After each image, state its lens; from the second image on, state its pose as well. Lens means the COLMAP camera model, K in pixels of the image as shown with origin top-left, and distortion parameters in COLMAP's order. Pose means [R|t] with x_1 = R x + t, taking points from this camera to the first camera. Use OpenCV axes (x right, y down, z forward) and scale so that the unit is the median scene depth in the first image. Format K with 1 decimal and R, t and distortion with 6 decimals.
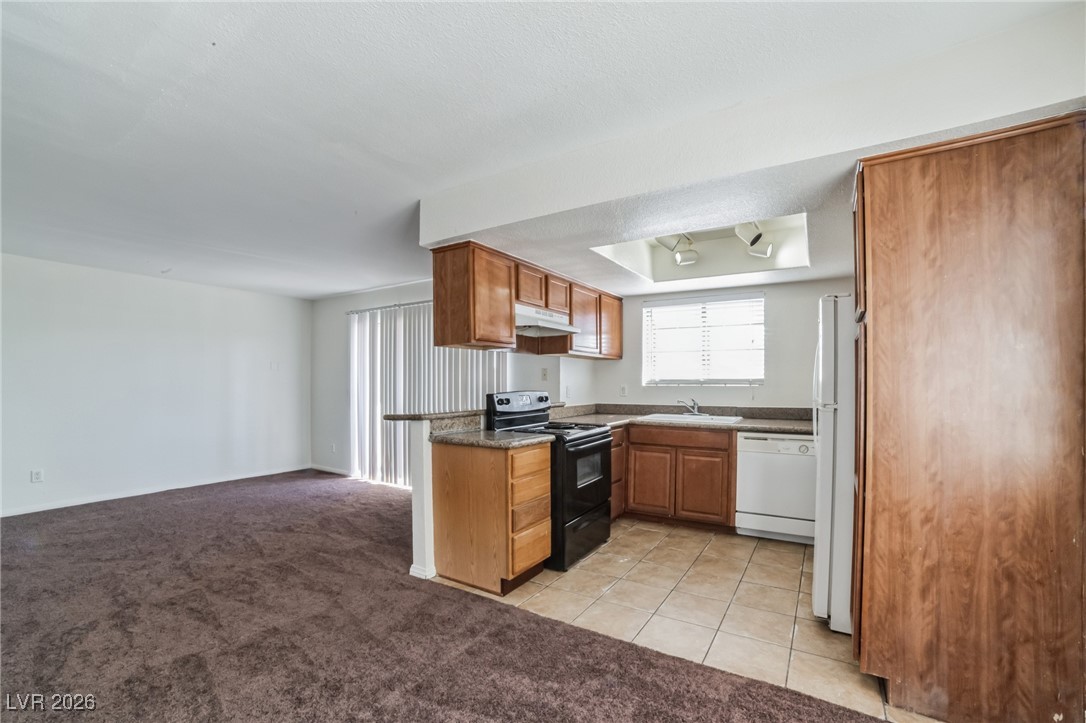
lens RADIAL K [[452.2, 0, 554.5], [0, 452.2, 380.9], [0, 0, 1]] dist [-0.105664, 0.034642]
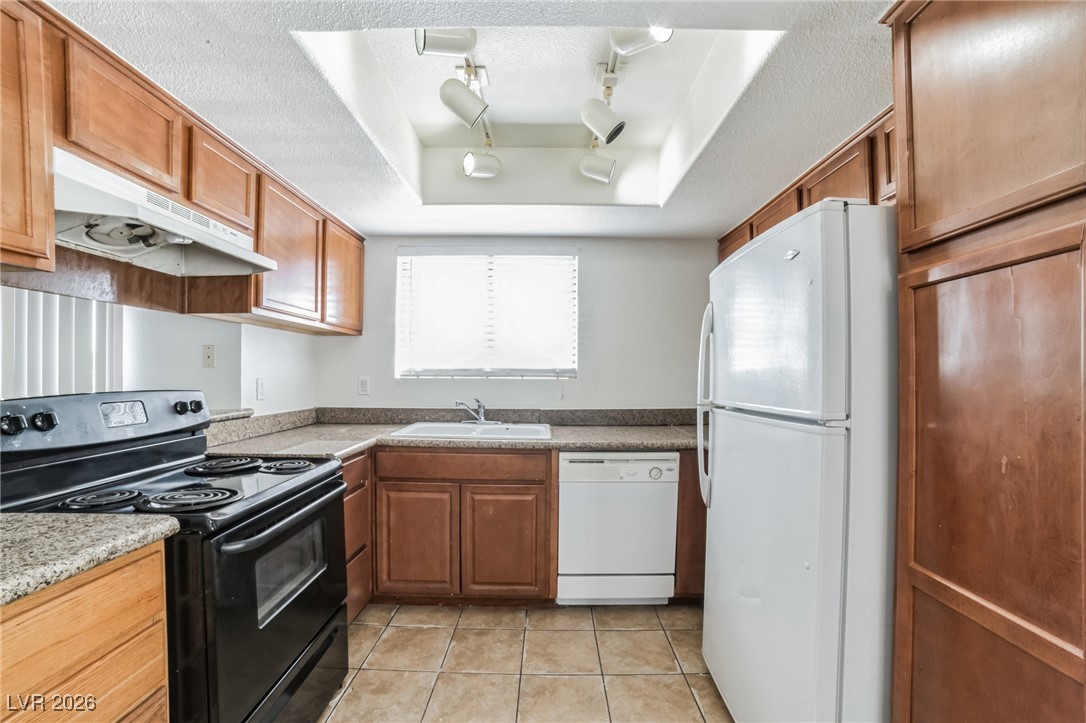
lens RADIAL K [[452.2, 0, 554.5], [0, 452.2, 380.9], [0, 0, 1]] dist [-0.105664, 0.034642]
pose [[0.842405, -0.002406, 0.538840, 0.055844], [-0.008819, 0.999795, 0.018252, 0.001615], [-0.538773, -0.020128, 0.842211, 0.427858]]
